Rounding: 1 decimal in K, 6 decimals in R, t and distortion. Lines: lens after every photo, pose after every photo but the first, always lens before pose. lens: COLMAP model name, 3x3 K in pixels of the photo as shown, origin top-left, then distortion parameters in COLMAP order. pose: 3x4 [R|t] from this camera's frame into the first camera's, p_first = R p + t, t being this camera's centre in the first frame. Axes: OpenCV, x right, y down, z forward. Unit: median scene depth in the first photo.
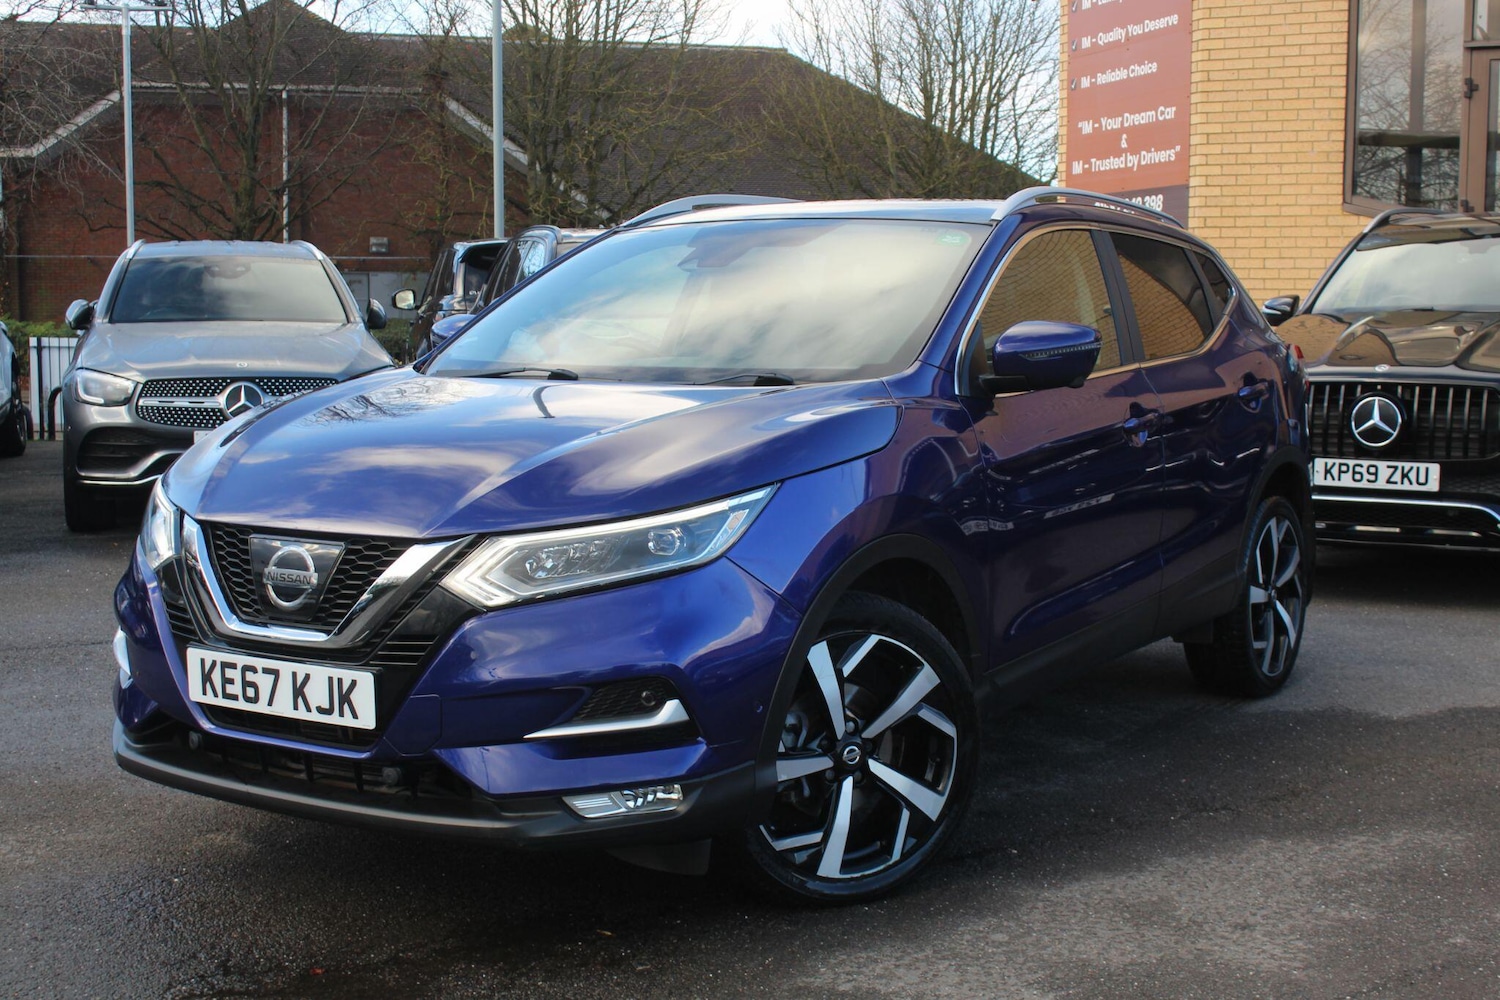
lens RADIAL K [[1979.5, 0, 733.3], [0, 1979.5, 484.1], [0, 0, 1]] dist [-0.036635, 0.000000]
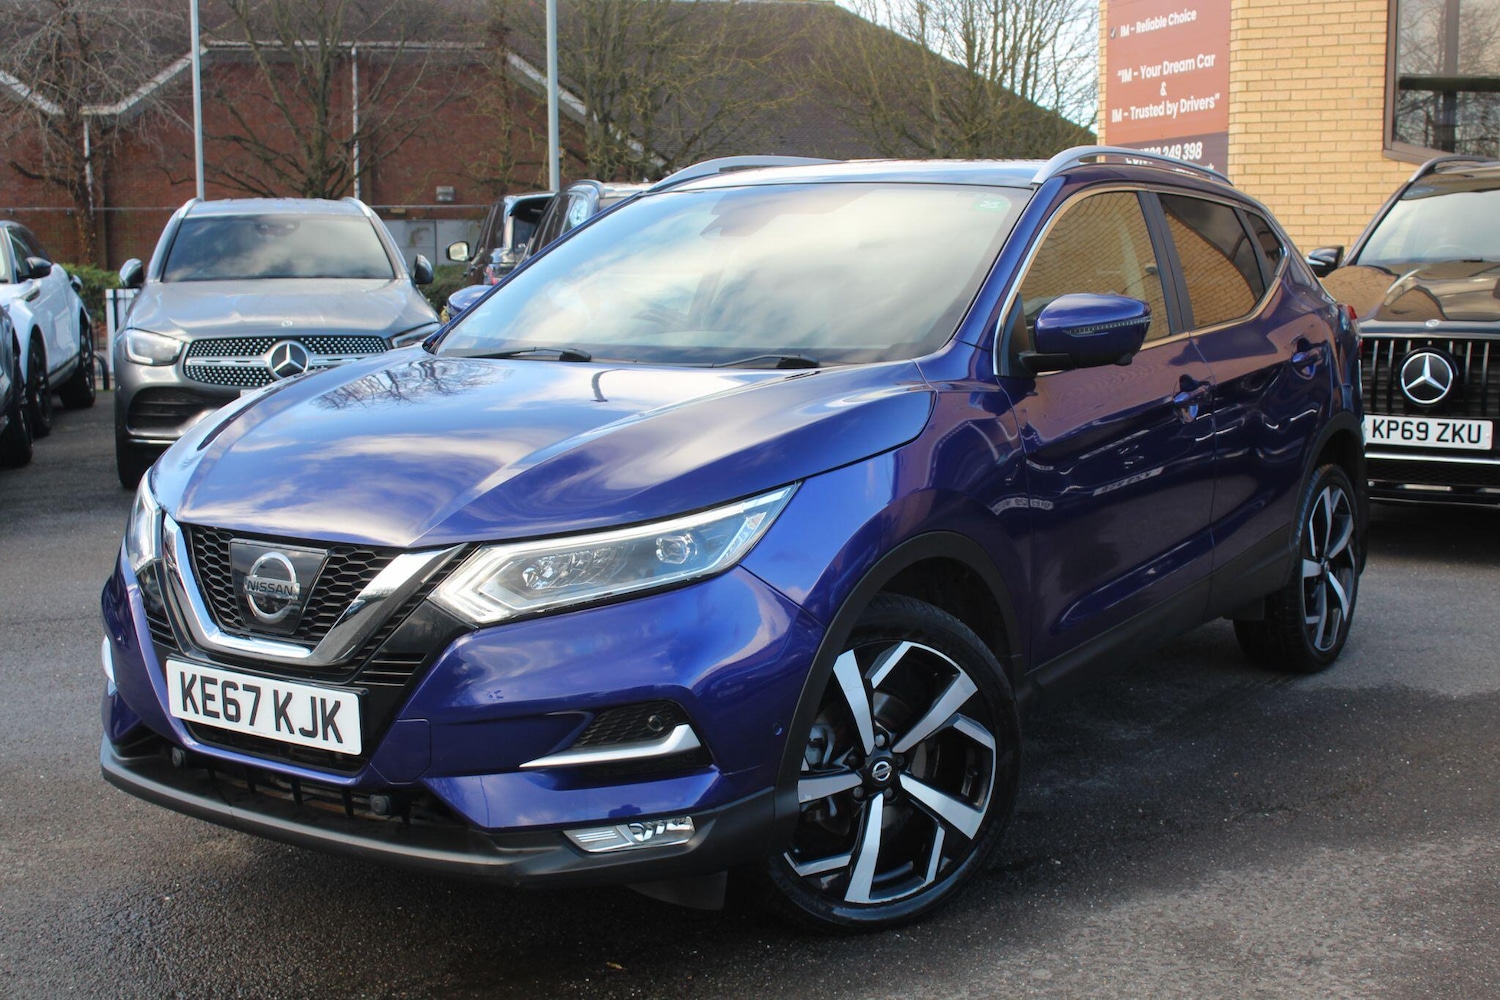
lens RADIAL K [[1866.2, 0, 730.1], [0, 1866.2, 488.4], [0, 0, 1]] dist [-0.041771, 0.000000]
pose [[0.999510, -0.005111, -0.030874, 0.014134], [0.006311, 0.999223, 0.038892, -0.025496], [0.030651, -0.039068, 0.998766, 0.112932]]
